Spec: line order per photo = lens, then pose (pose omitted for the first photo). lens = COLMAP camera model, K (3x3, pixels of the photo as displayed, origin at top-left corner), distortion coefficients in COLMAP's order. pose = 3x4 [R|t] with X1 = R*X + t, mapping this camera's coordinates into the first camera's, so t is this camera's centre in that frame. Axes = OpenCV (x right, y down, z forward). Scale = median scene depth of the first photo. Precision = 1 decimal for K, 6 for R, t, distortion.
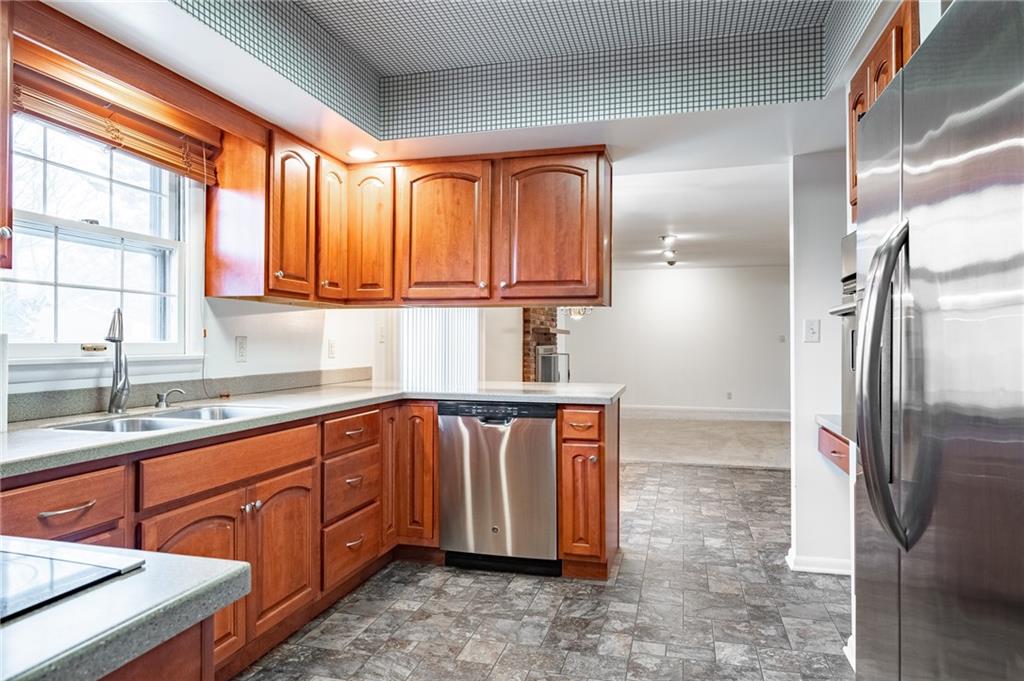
lens RADIAL K [[647.3, 0, 508.0], [0, 647.3, 339.5], [0, 0, 1]] dist [-0.006157, -0.001479]
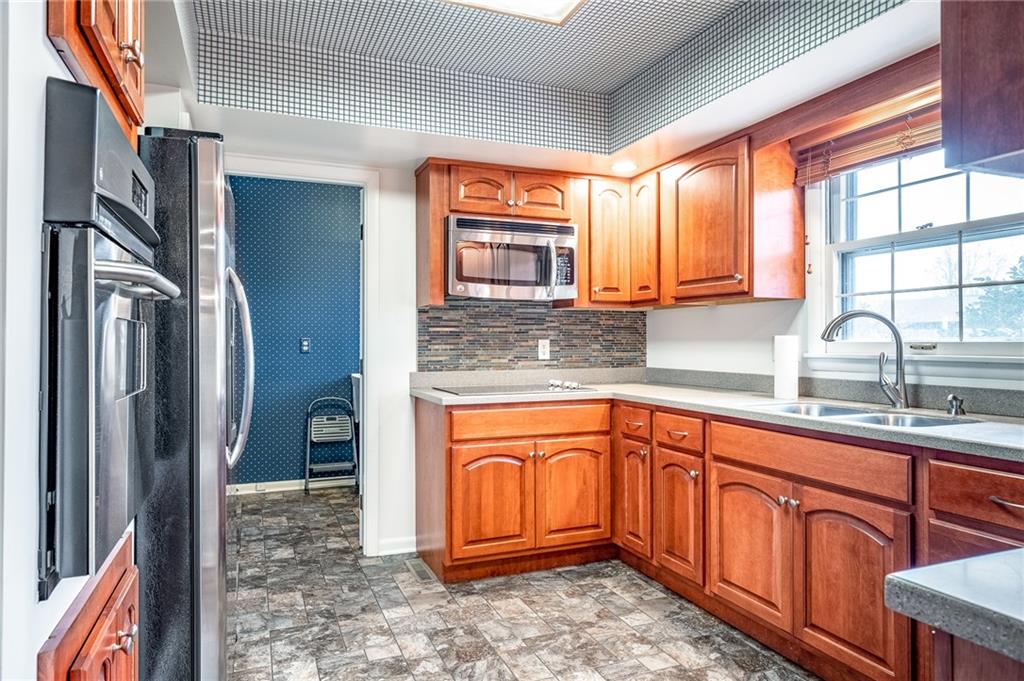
lens RADIAL K [[647.3, 0, 508.0], [0, 647.3, 339.5], [0, 0, 1]] dist [-0.006157, -0.001479]
pose [[-0.801297, 0.000909, -0.598266, 0.592540], [0.008127, 0.999923, -0.009366, 0.005067], [0.598212, -0.012367, -0.801243, 1.726158]]
